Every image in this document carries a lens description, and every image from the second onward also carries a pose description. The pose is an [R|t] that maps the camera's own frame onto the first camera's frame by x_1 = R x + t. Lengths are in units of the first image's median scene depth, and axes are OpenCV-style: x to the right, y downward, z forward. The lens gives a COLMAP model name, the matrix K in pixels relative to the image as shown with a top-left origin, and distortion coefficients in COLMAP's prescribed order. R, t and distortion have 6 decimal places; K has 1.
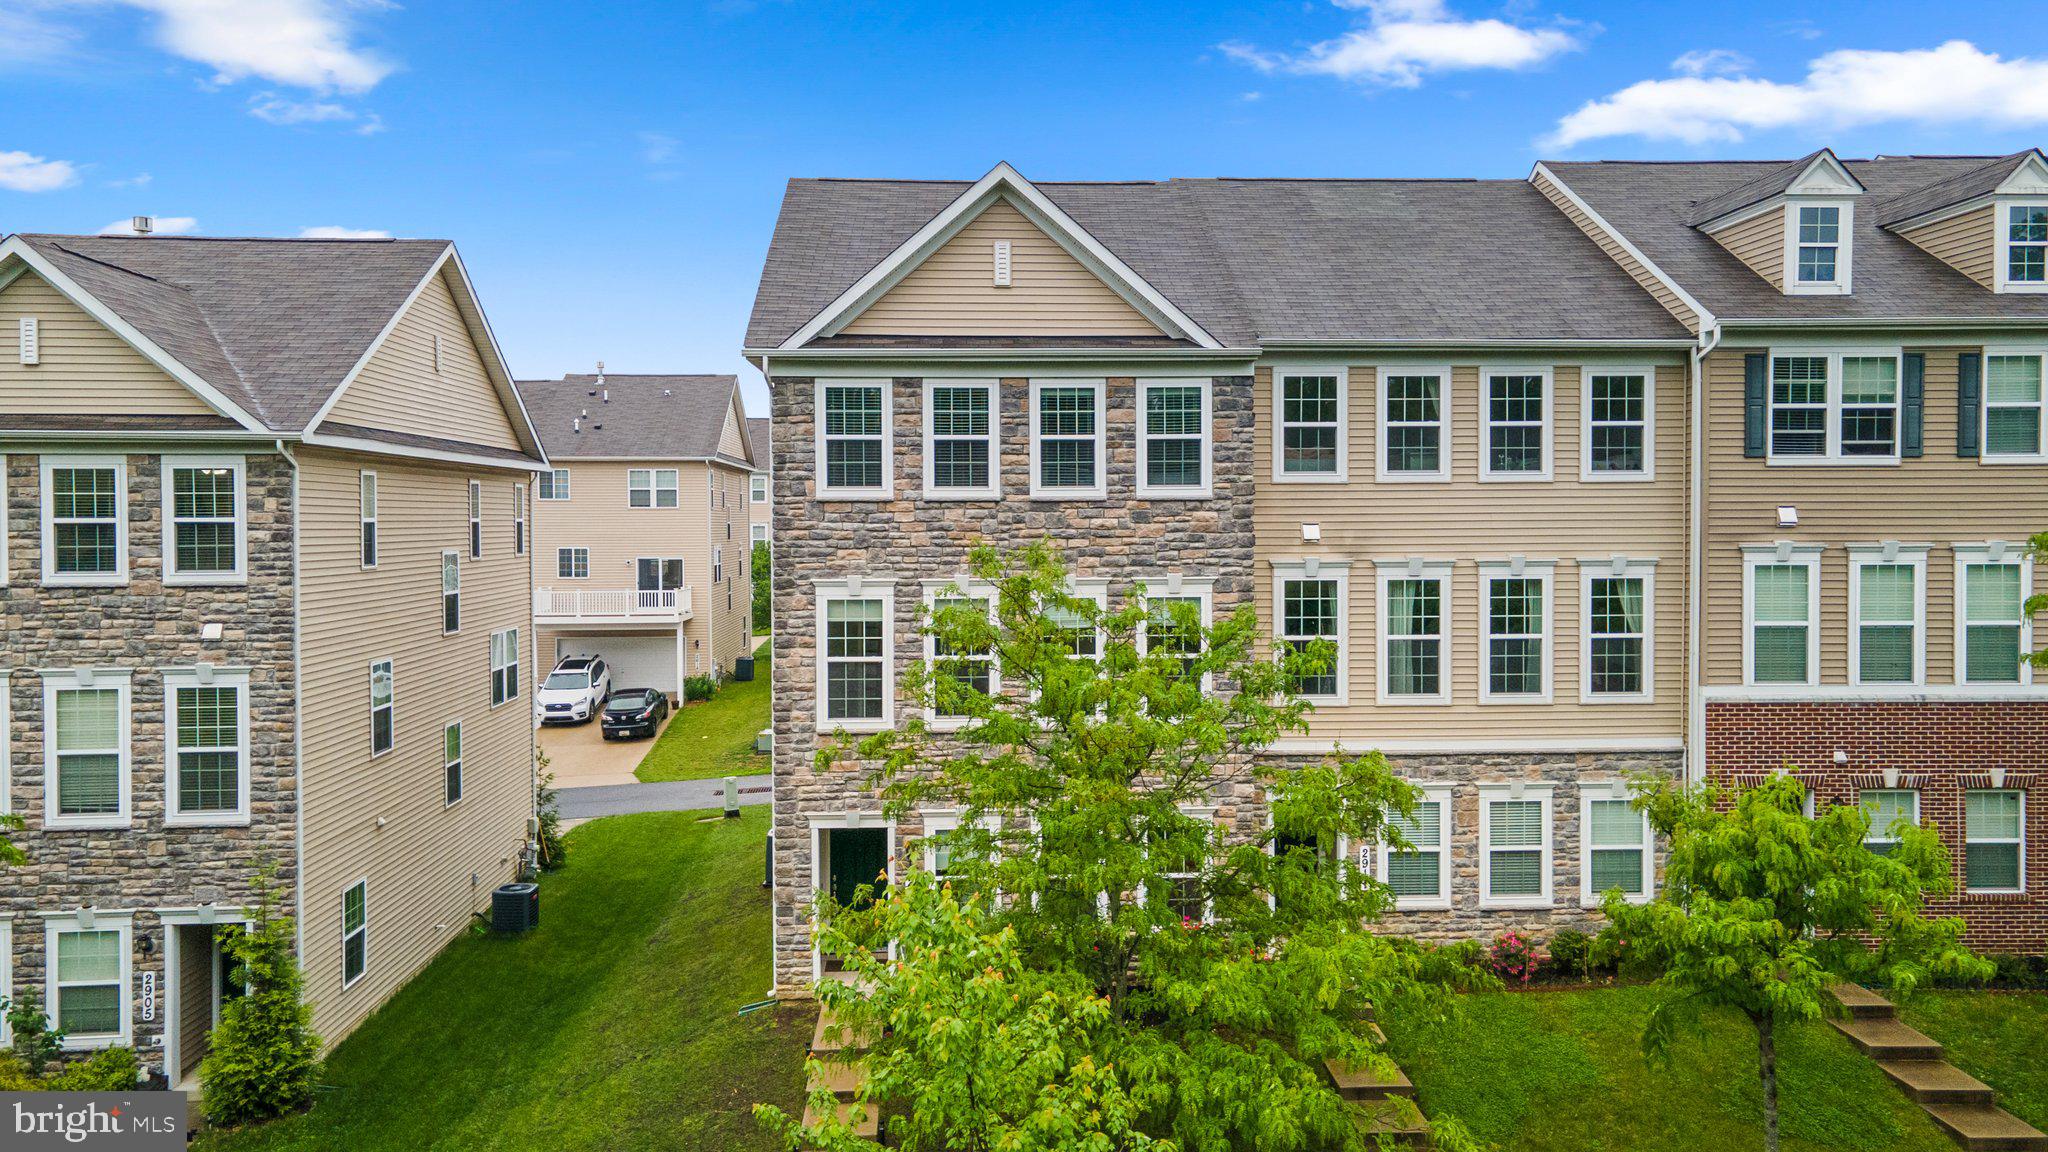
lens RADIAL K [[1526.7, 0, 915.1], [0, 1526.7, 573.3], [0, 0, 1]] dist [-0.001279, 0.045071]
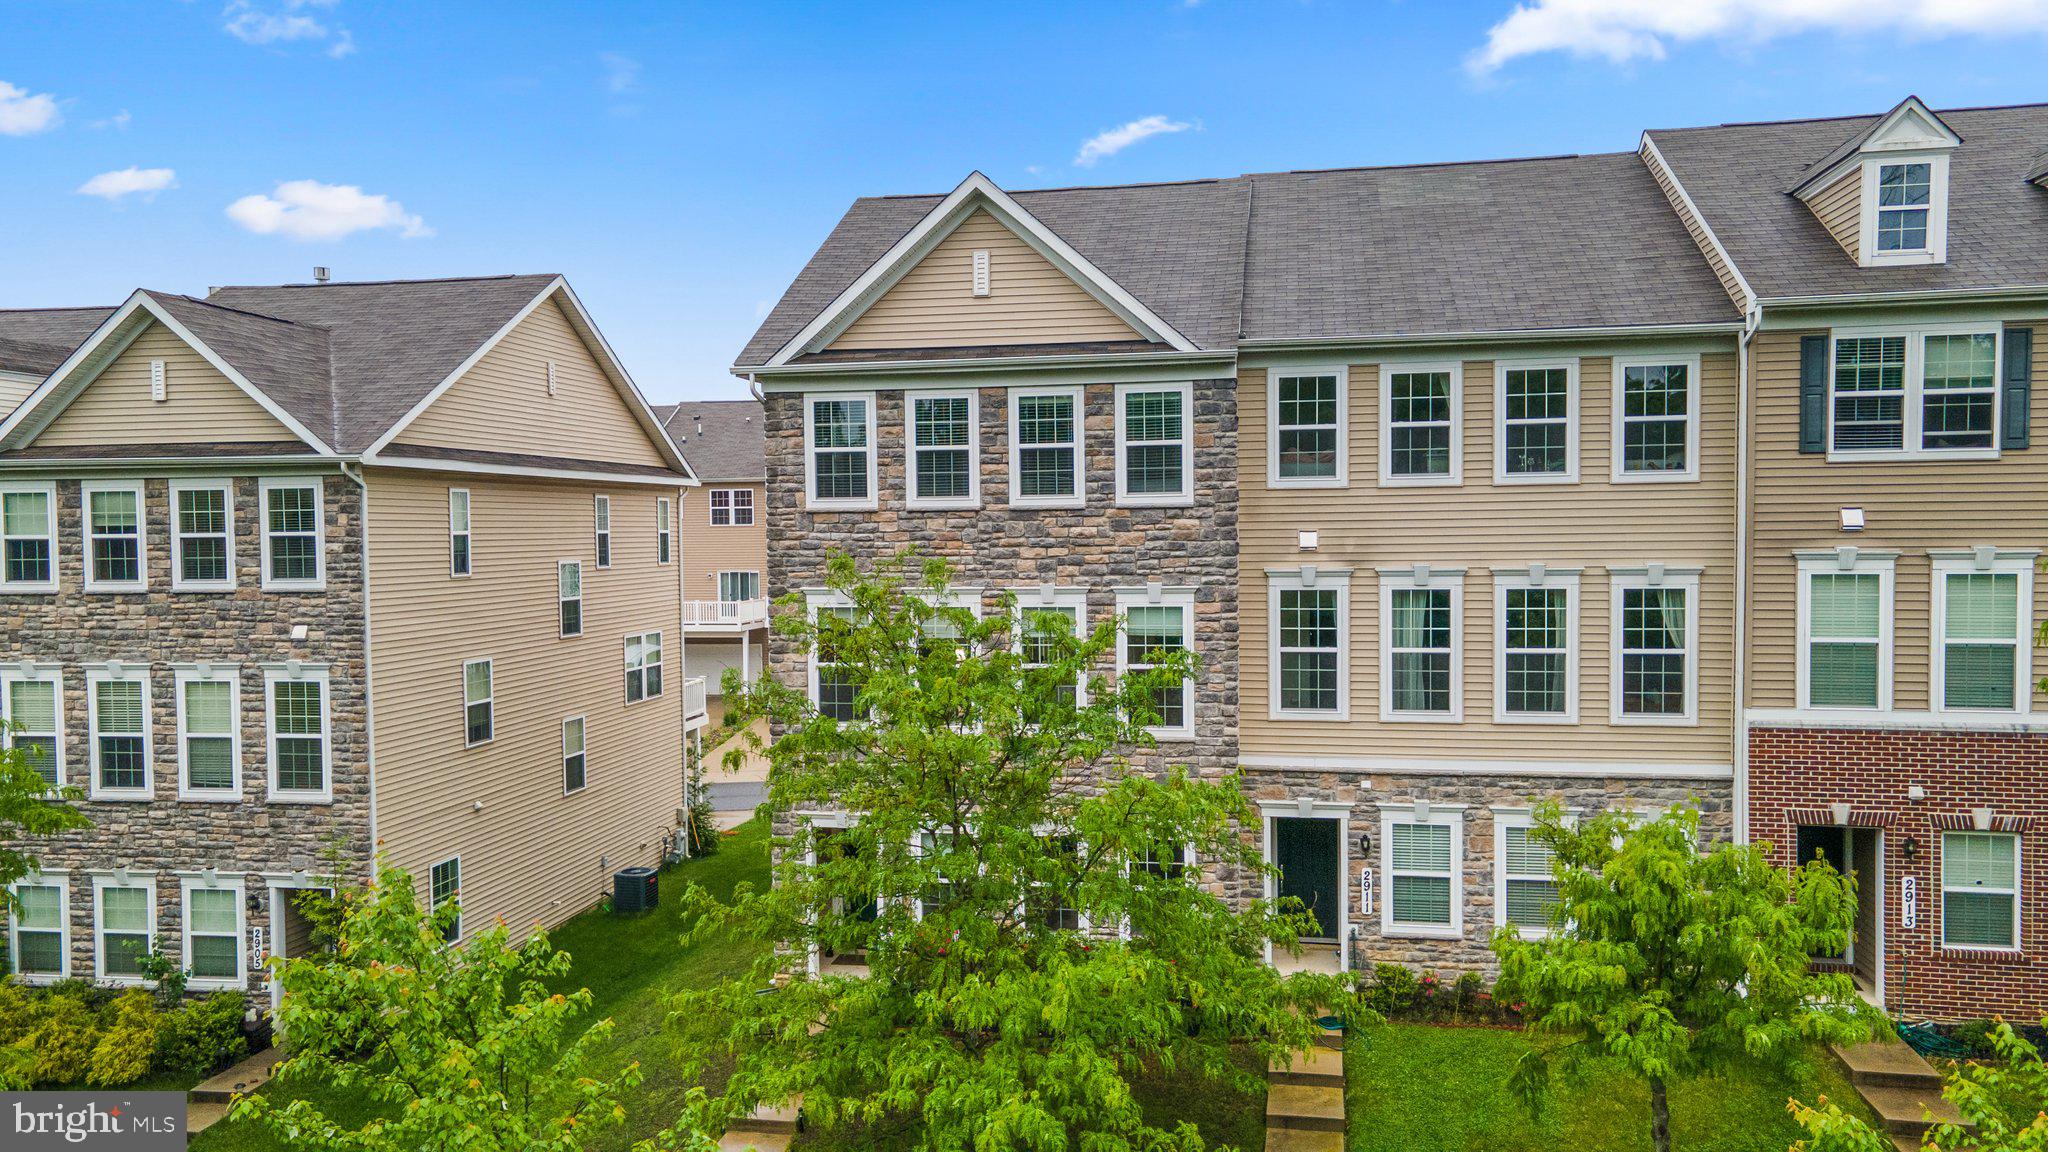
lens RADIAL K [[1499.2, 0, 1022.6], [0, 1499.2, 618.2], [0, 0, 1]] dist [-0.002223, 0.037956]
pose [[0.971849, 0.007224, -0.235494, 0.314115], [-0.001269, 0.999676, 0.025428, -0.001425], [0.235601, -0.024413, 0.971543, 0.042767]]
